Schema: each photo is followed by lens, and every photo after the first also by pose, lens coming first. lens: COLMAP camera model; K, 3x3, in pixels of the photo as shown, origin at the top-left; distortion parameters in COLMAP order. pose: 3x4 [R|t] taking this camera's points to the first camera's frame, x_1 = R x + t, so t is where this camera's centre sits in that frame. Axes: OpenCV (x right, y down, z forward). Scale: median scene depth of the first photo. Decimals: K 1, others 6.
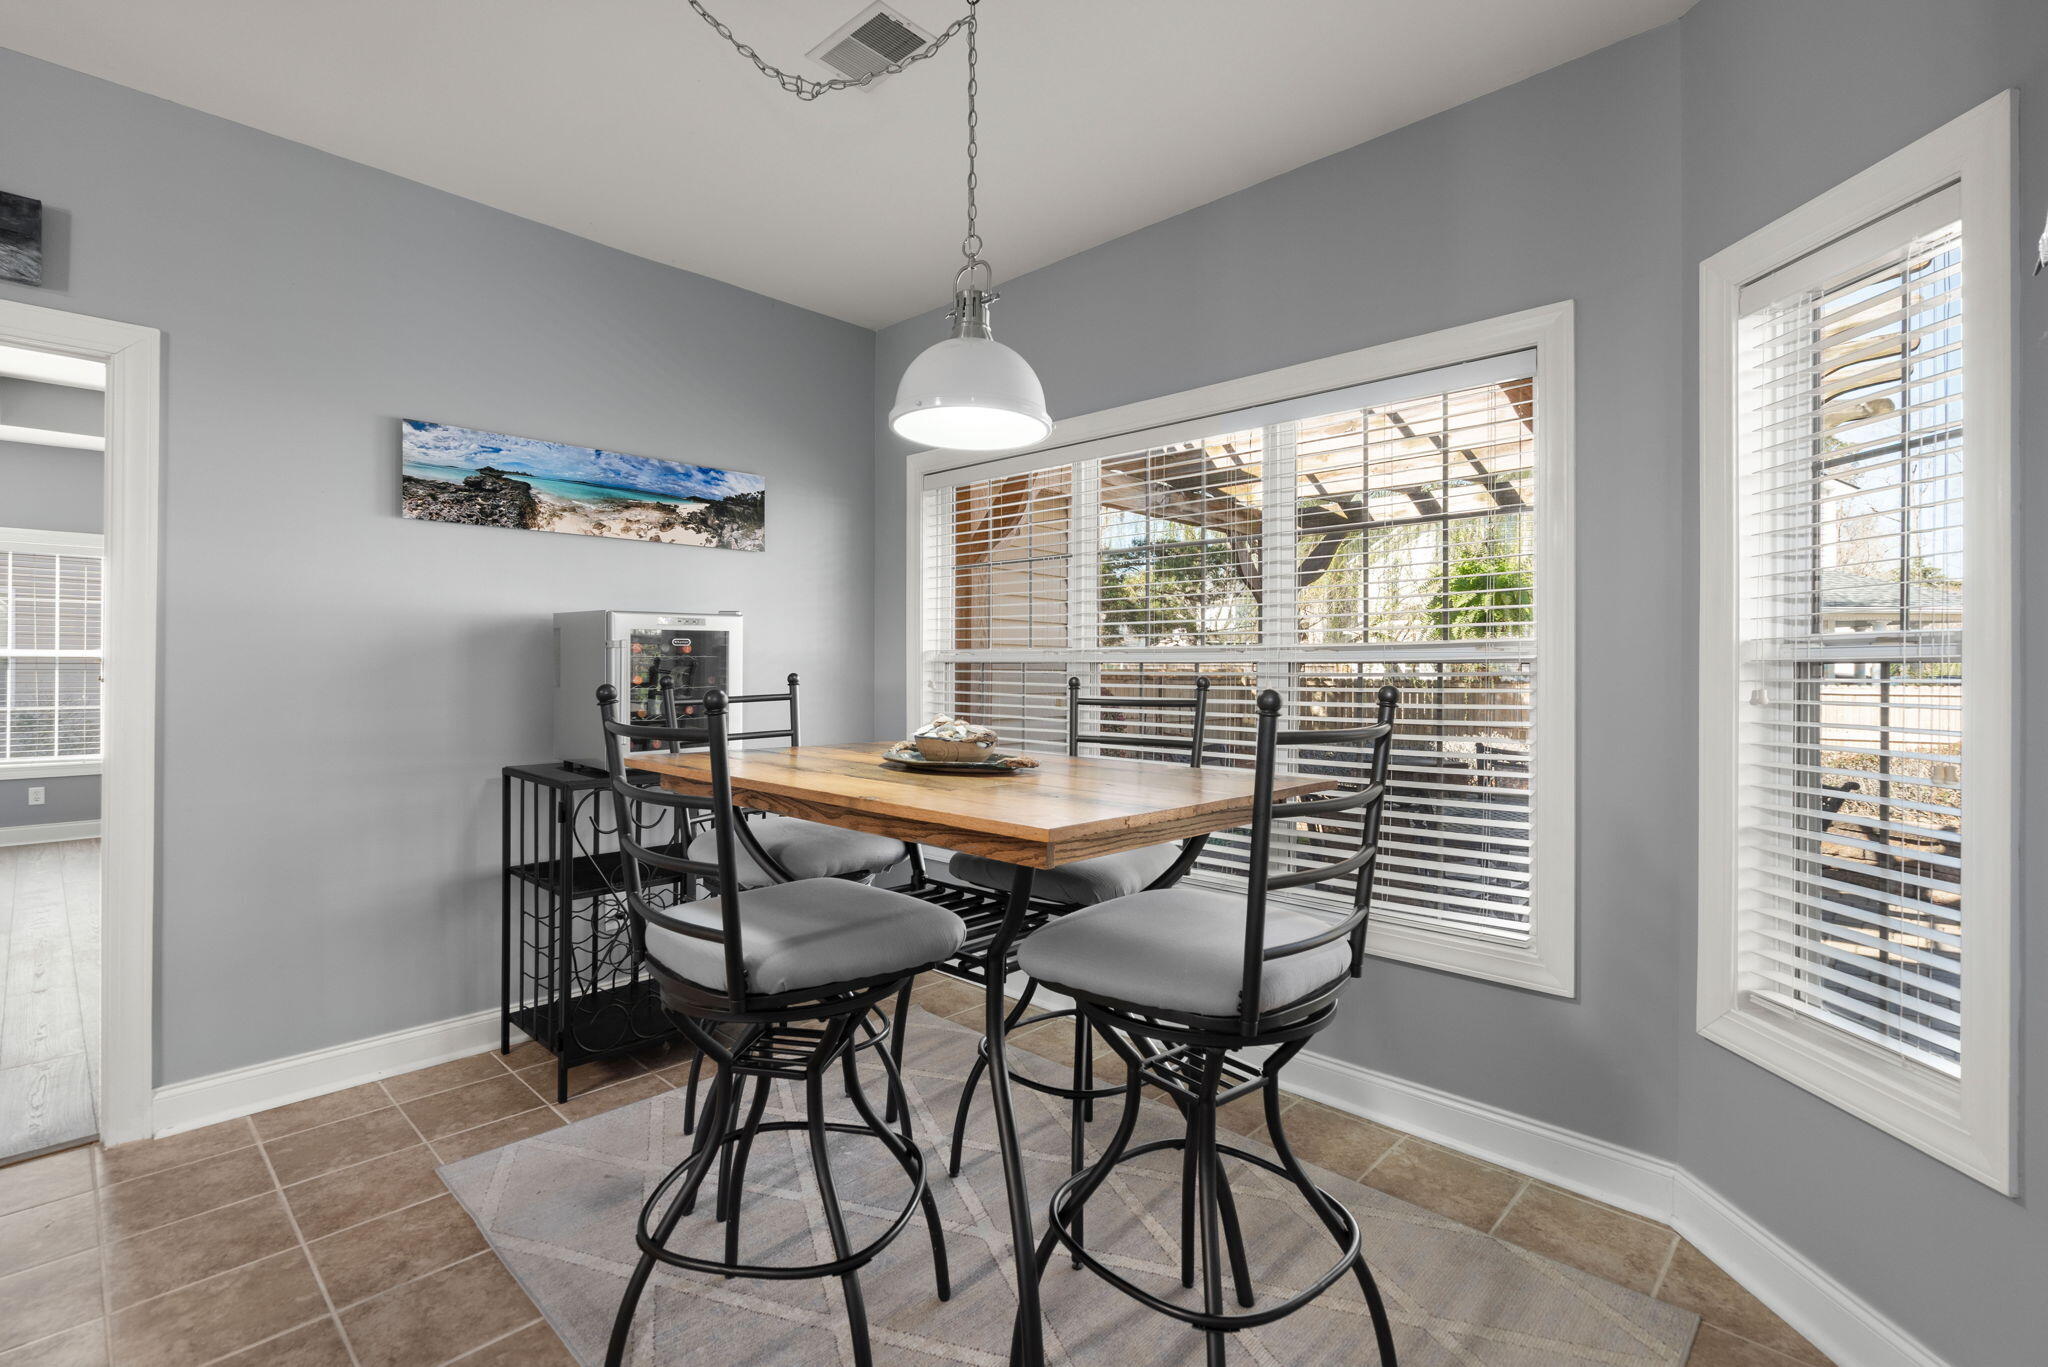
lens RADIAL K [[950.2, 0, 1020.4], [0, 950.2, 656.1], [0, 0, 1]] dist [-0.003538, 0.001785]
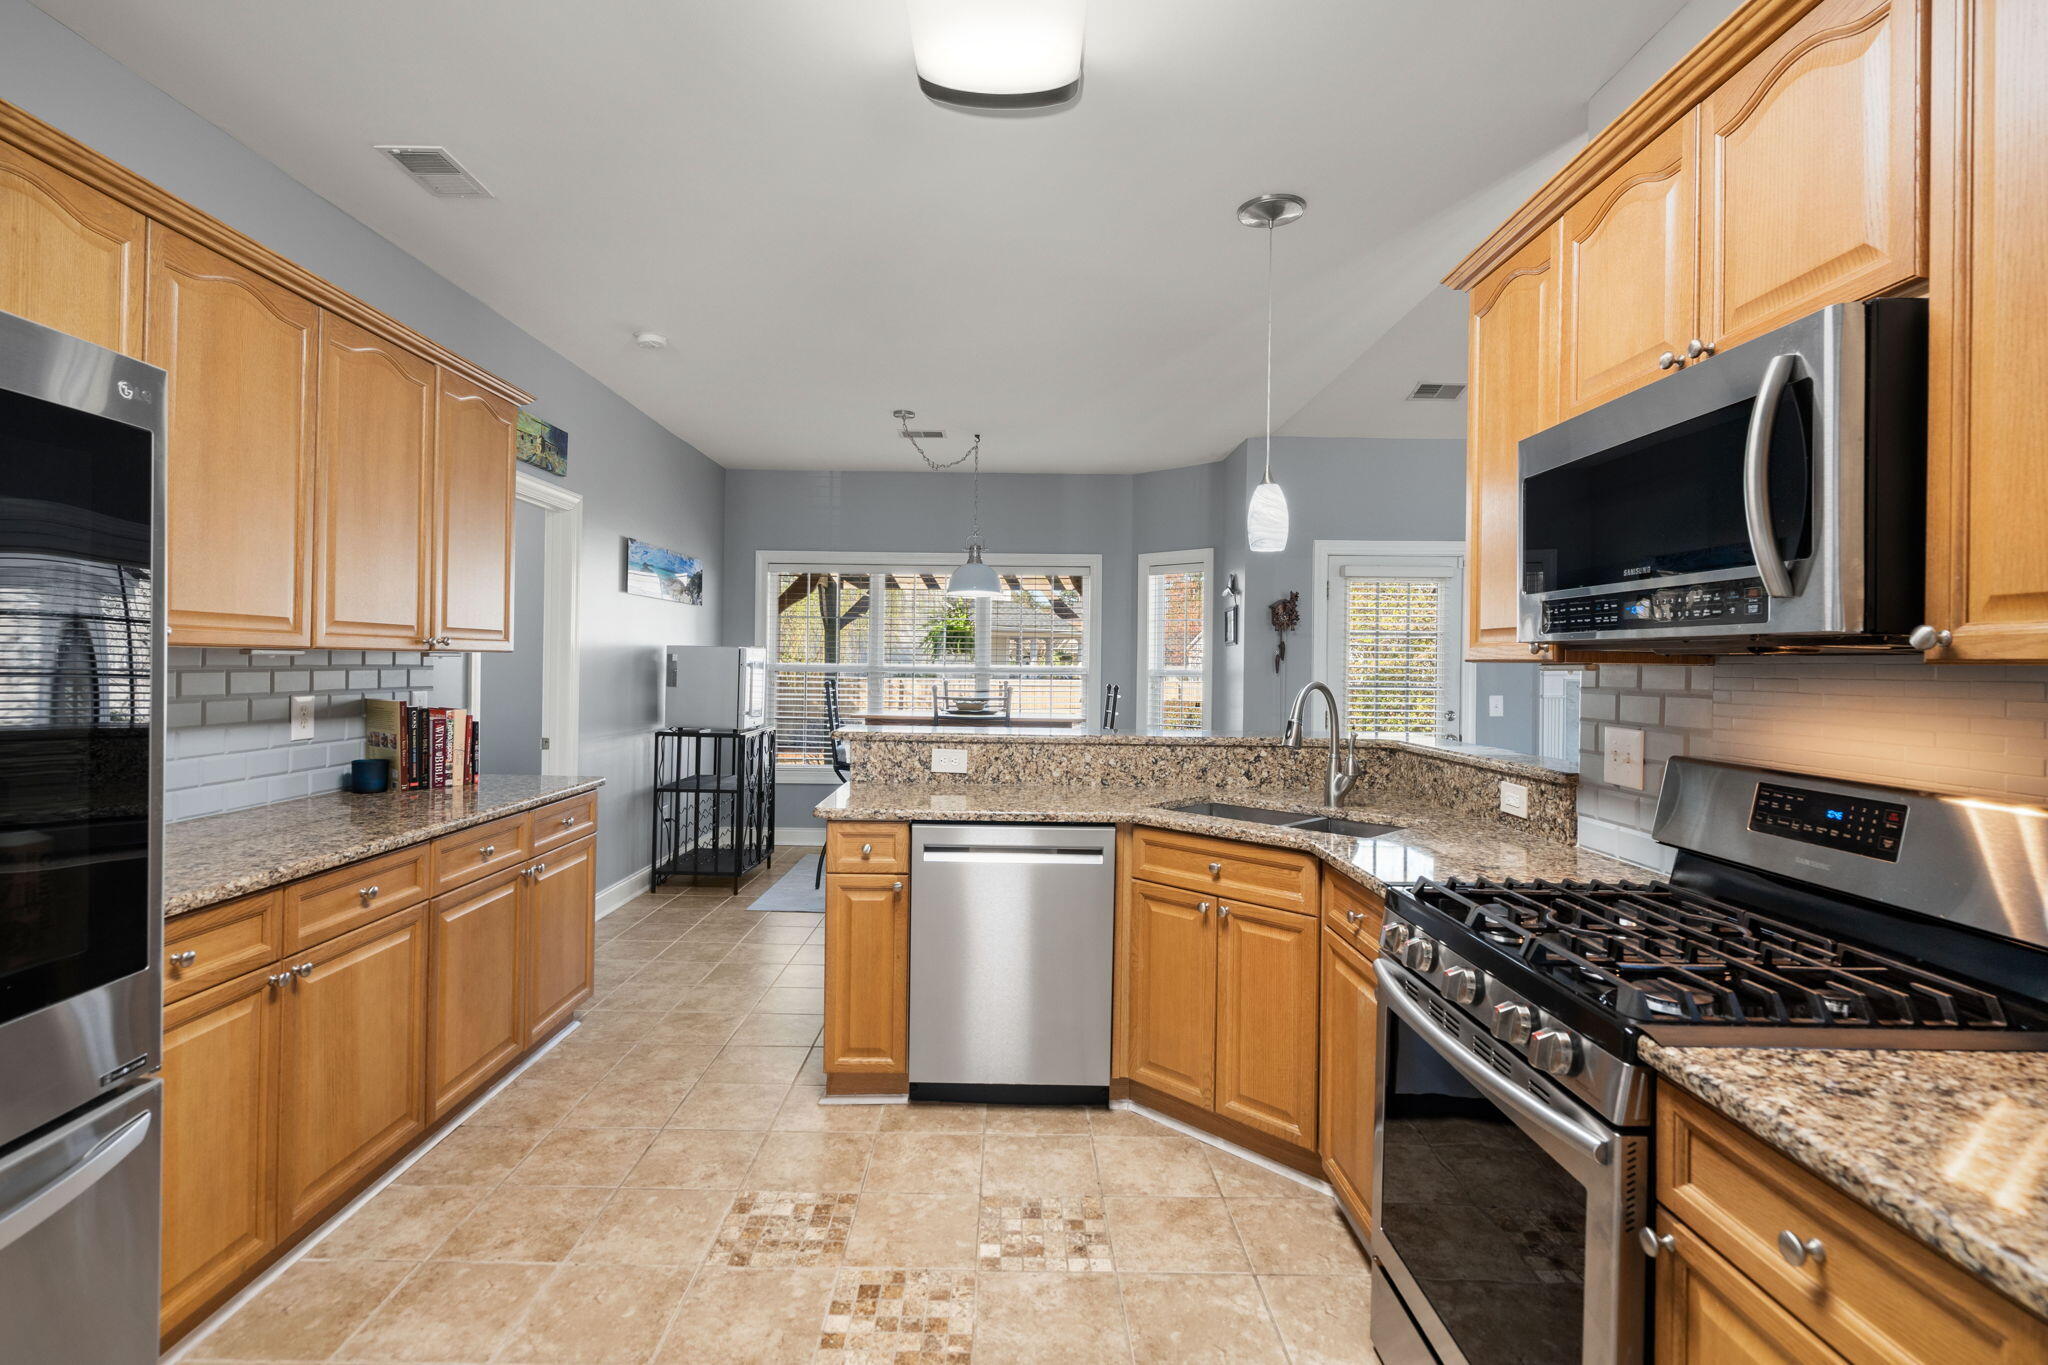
lens RADIAL K [[950.2, 0, 1020.4], [0, 950.2, 655.1], [0, 0, 1]] dist [-0.003538, 0.001785]
pose [[0.718773, 0.013704, 0.695110, -1.296422], [-0.017233, 0.999850, -0.001892, -0.035989], [-0.695032, -0.010619, 0.718901, -0.757094]]
